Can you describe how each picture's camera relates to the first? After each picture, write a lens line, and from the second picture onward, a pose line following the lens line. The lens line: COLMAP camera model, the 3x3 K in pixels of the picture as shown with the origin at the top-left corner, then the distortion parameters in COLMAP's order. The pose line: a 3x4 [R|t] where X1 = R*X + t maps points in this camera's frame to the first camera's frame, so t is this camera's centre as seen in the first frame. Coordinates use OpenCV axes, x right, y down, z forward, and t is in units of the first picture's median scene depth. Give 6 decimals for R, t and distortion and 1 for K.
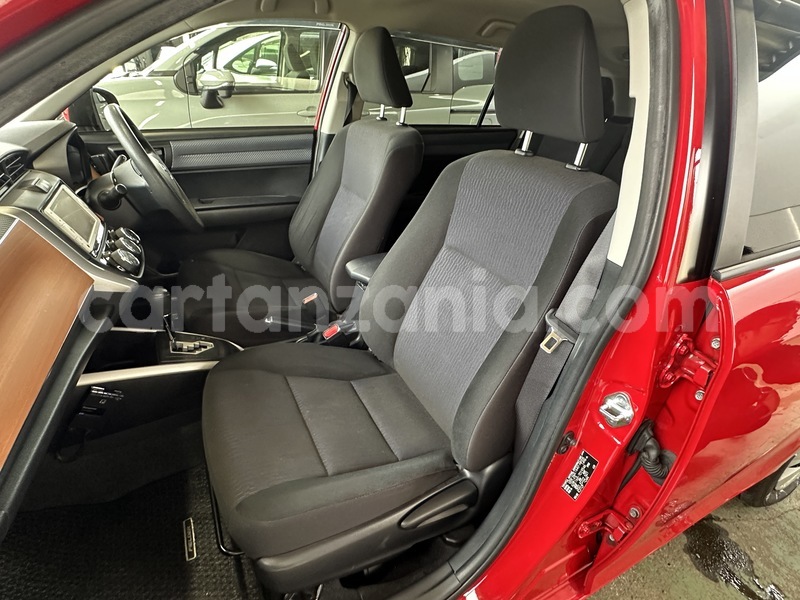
lens RADIAL K [[416.7, 0, 398.6], [0, 416.7, 302.2], [0, 0, 1]] dist [0.000736, 0.000686]
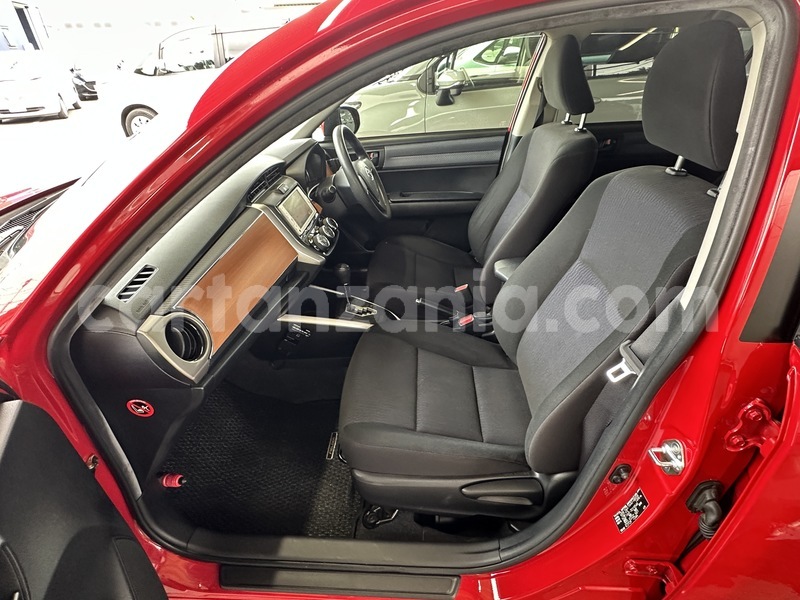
lens RADIAL K [[416.7, 0, 399.9], [0, 416.7, 300.9], [0, 0, 1]] dist [0.000736, 0.000686]
pose [[0.858202, 0.176521, -0.482005, 0.248281], [-0.158484, 0.984254, 0.078276, -0.046500], [0.488233, 0.009213, 0.872665, -0.095383]]
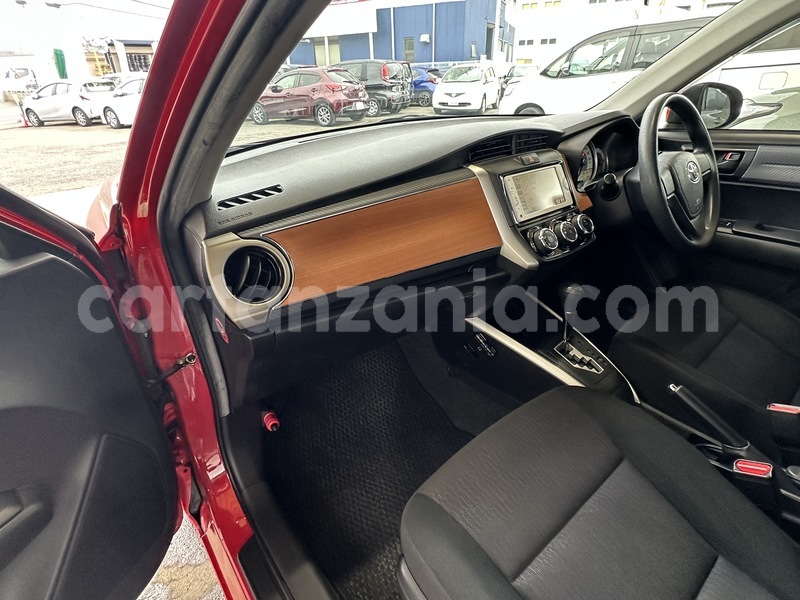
lens RADIAL K [[416.7, 0, 398.5], [0, 416.7, 292.4], [0, 0, 1]] dist [0.000736, 0.000686]
pose [[0.203560, 0.385134, -0.900131, 0.182055], [-0.432888, 0.860036, 0.270084, -0.090672], [0.878164, 0.334677, 0.341789, 0.317853]]
